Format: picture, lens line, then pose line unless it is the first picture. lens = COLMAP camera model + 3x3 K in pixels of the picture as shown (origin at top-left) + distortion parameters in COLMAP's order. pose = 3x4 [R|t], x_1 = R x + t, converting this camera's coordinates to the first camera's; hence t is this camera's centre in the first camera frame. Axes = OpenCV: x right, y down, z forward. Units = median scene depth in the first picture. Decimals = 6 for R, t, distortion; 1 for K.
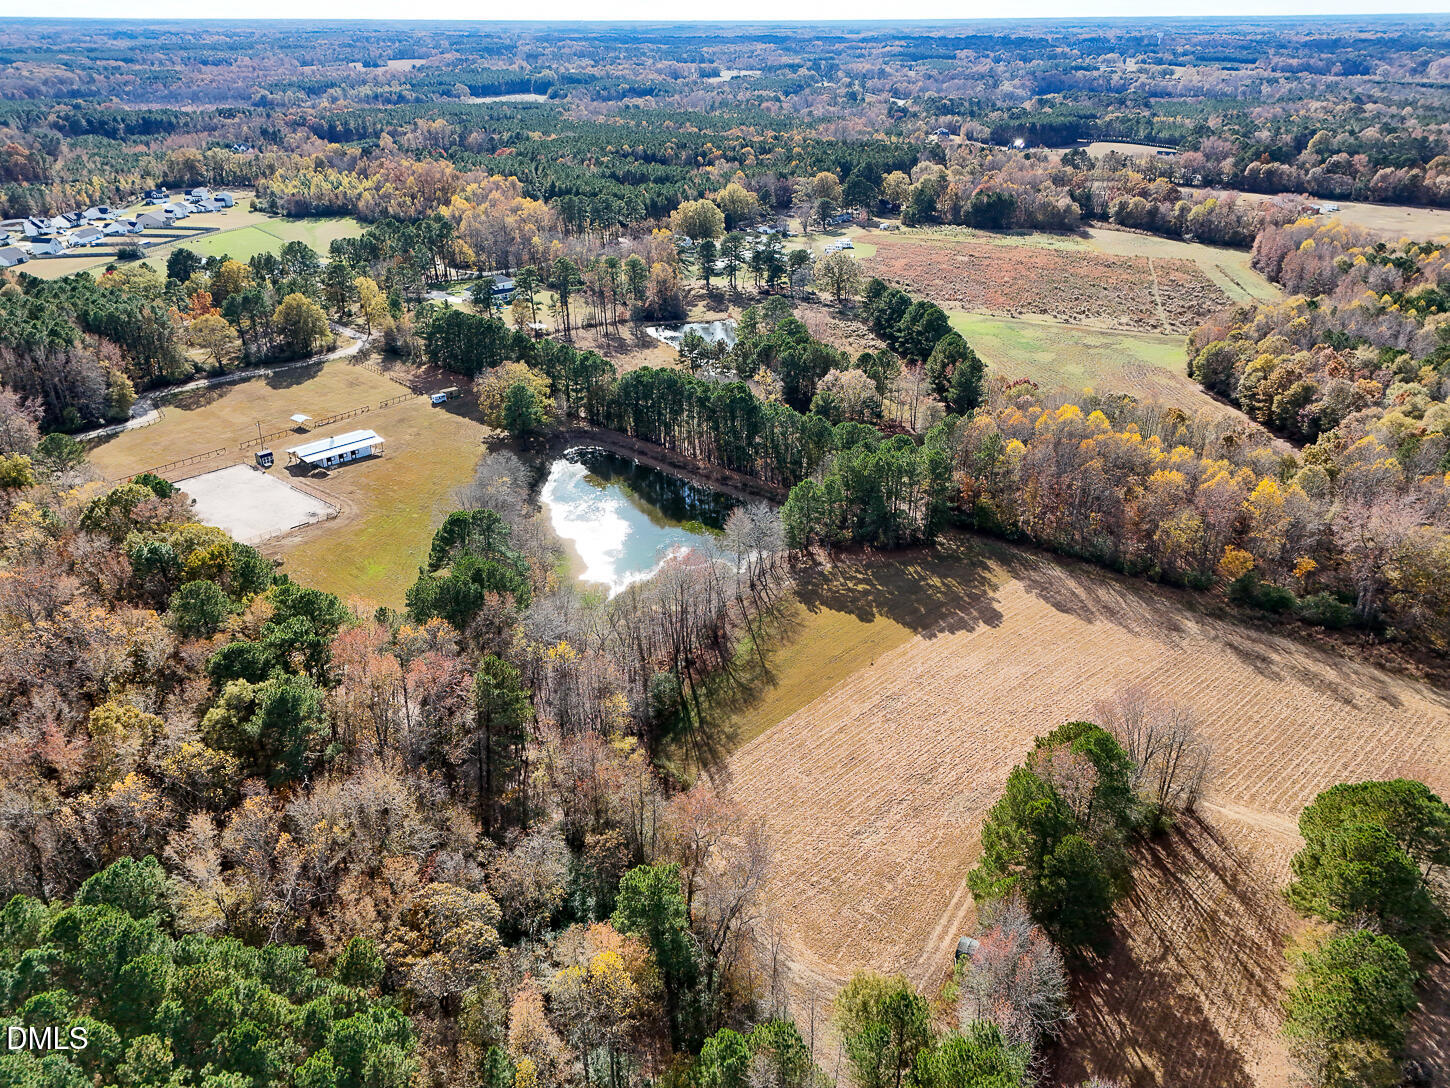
lens RADIAL K [[1055.3, 0, 726.3], [0, 1055.3, 538.0], [0, 0, 1]] dist [0.067591, -0.047826]
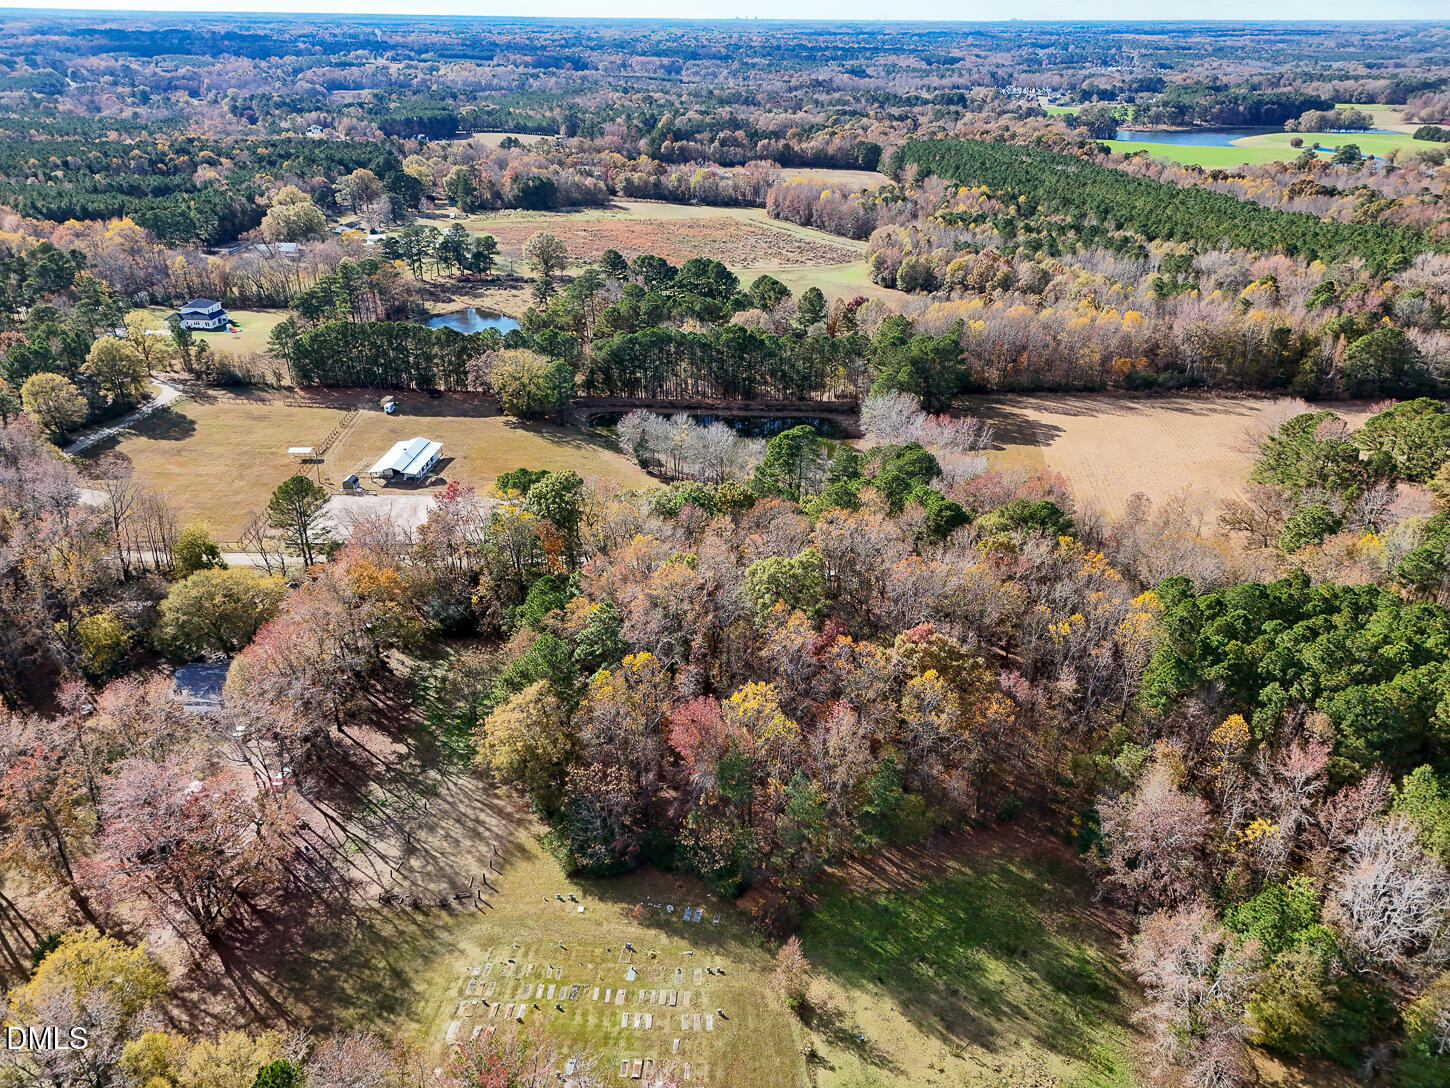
lens RADIAL K [[1055.3, 0, 726.3], [0, 1055.3, 538.0], [0, 0, 1]] dist [0.067591, -0.047826]
pose [[0.768243, -0.273022, 0.579019, -0.661256], [0.271487, 0.958078, 0.091549, -0.025831], [-0.579740, 0.086864, 0.810158, 0.051665]]
